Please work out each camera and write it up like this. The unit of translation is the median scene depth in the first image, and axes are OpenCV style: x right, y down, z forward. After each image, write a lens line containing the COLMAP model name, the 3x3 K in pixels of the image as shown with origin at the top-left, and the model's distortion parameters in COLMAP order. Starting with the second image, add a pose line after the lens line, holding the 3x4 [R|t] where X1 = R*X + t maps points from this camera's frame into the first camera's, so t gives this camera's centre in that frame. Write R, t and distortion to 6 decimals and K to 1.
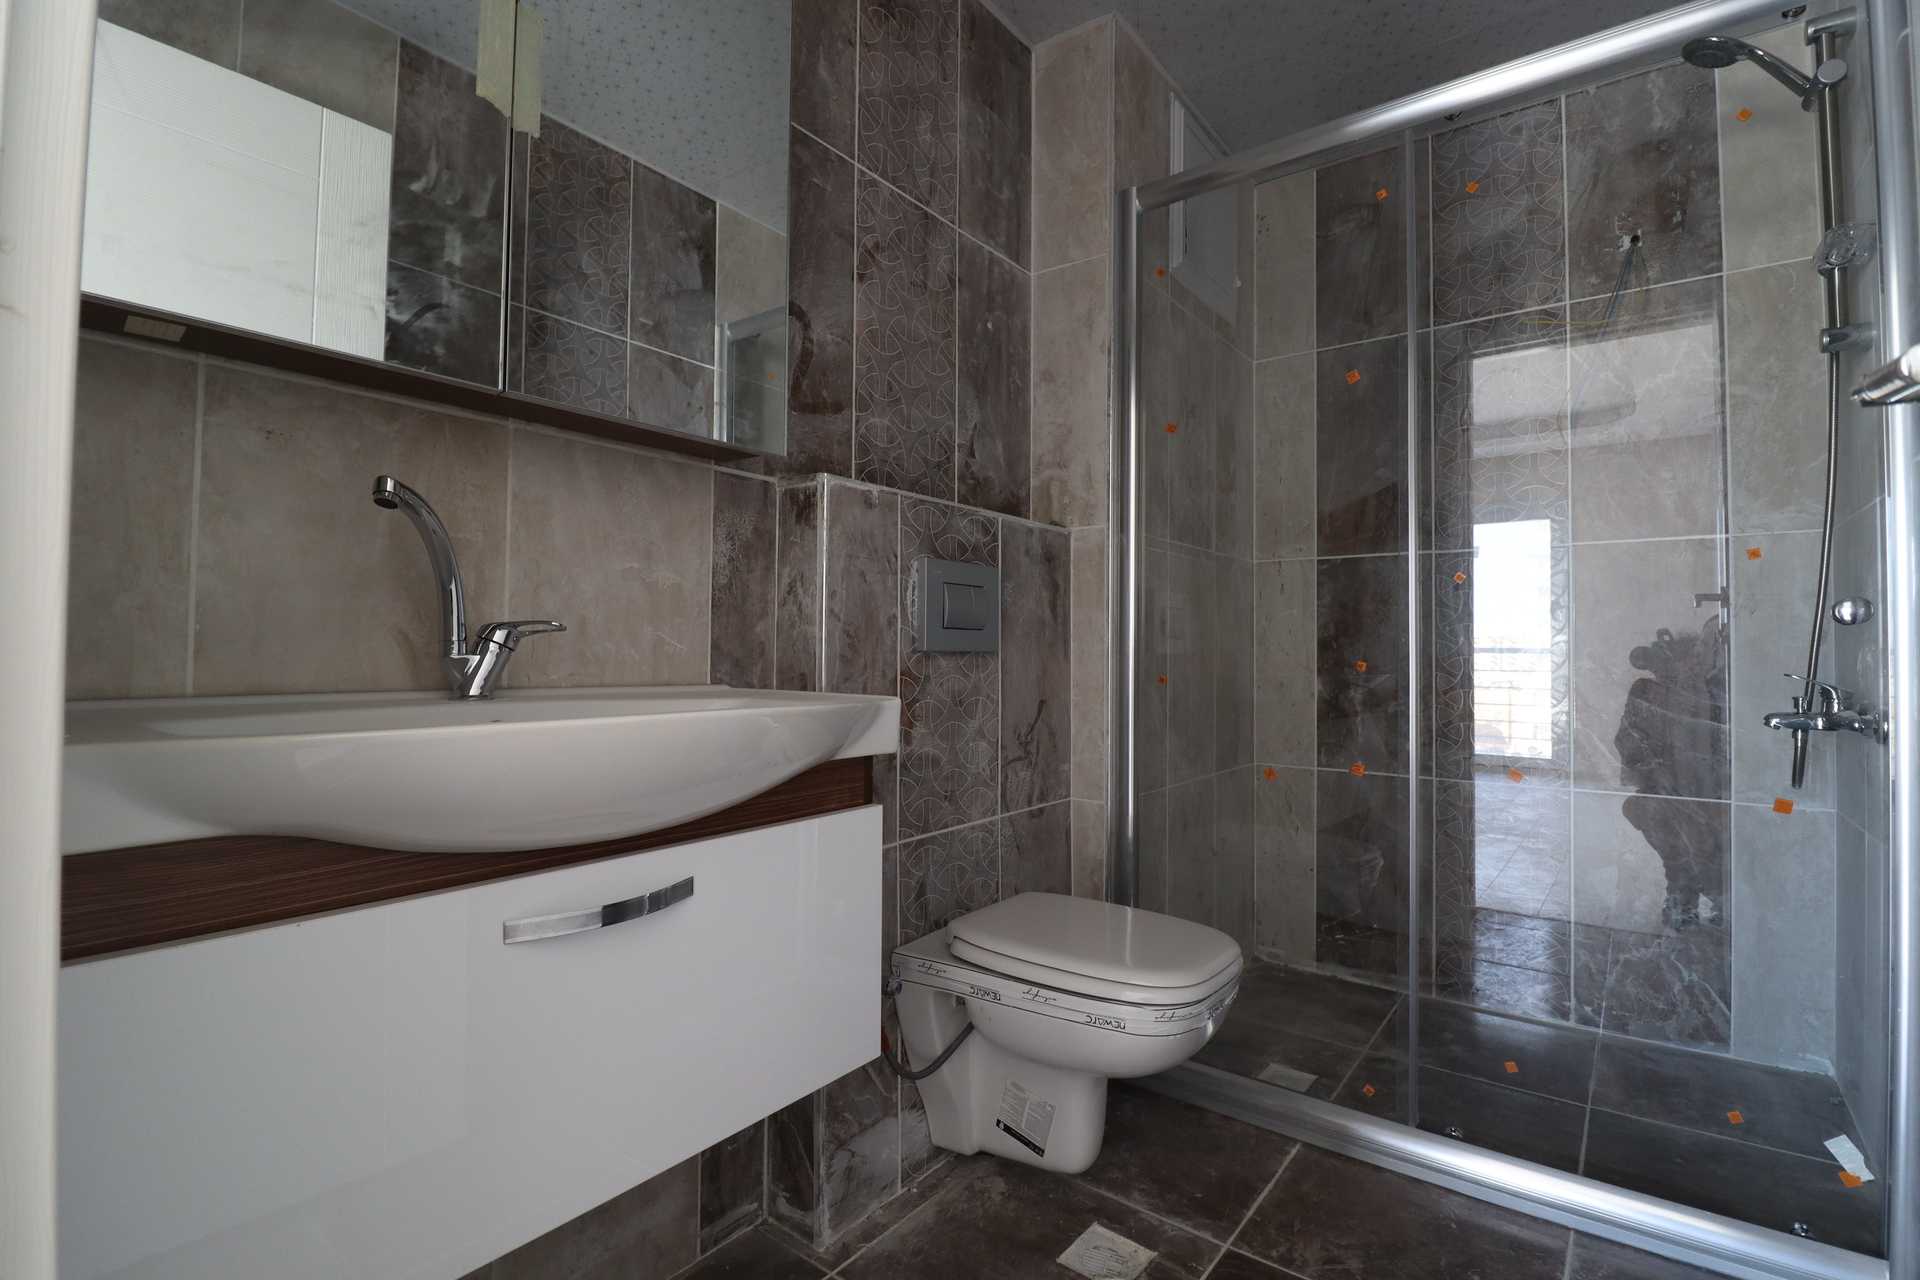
lens RADIAL K [[894.6, 0, 957.5], [0, 894.6, 630.8], [0, 0, 1]] dist [0.001044, -0.013980]
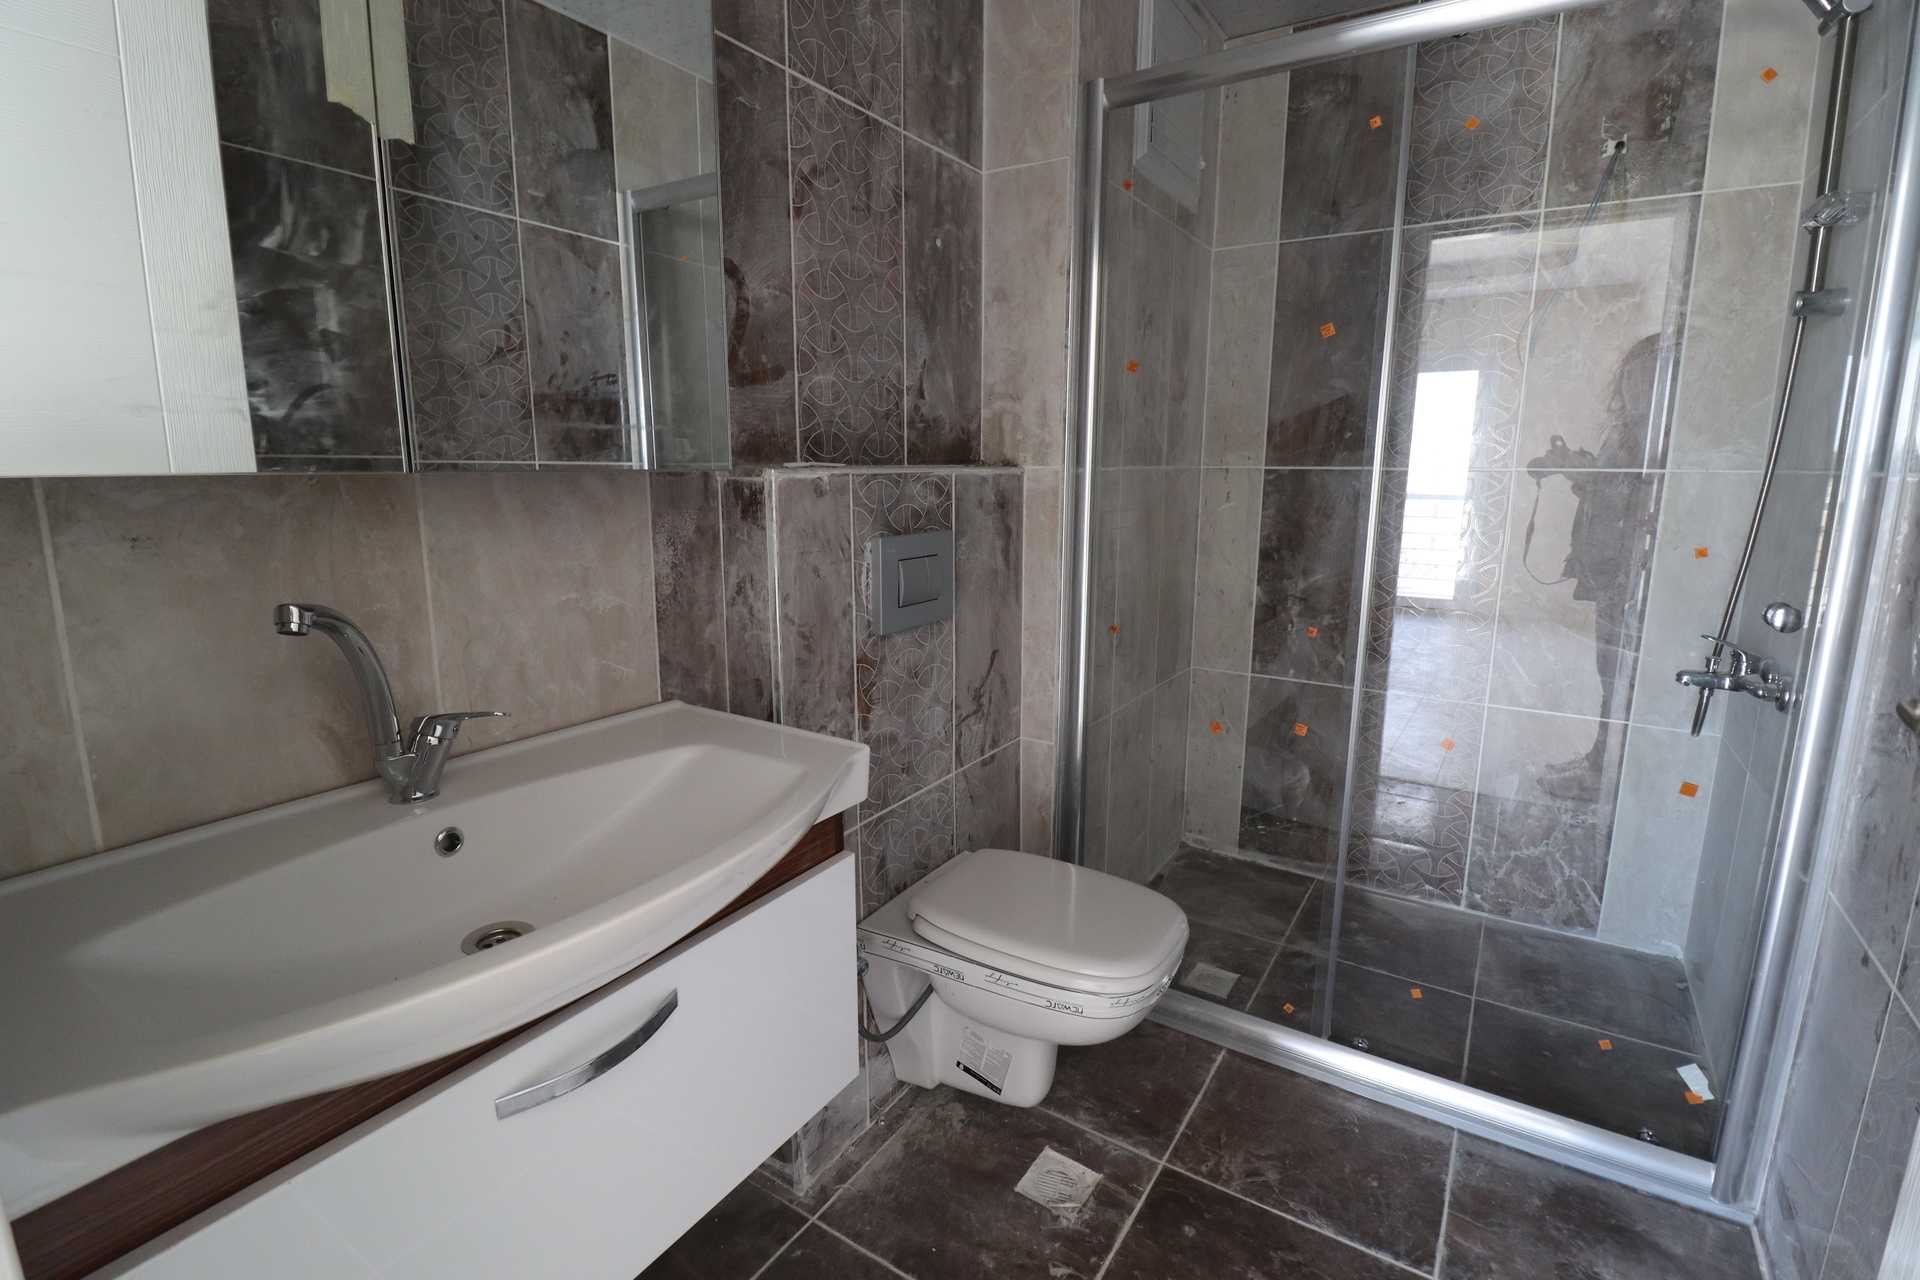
lens RADIAL K [[894.6, 0, 957.5], [0, 894.6, 630.8], [0, 0, 1]] dist [0.001044, -0.013980]
pose [[0.996358, -0.019501, 0.083014, -0.029749], [0.001833, 0.978172, 0.207788, -0.159333], [-0.085255, -0.206879, 0.974645, 0.044259]]
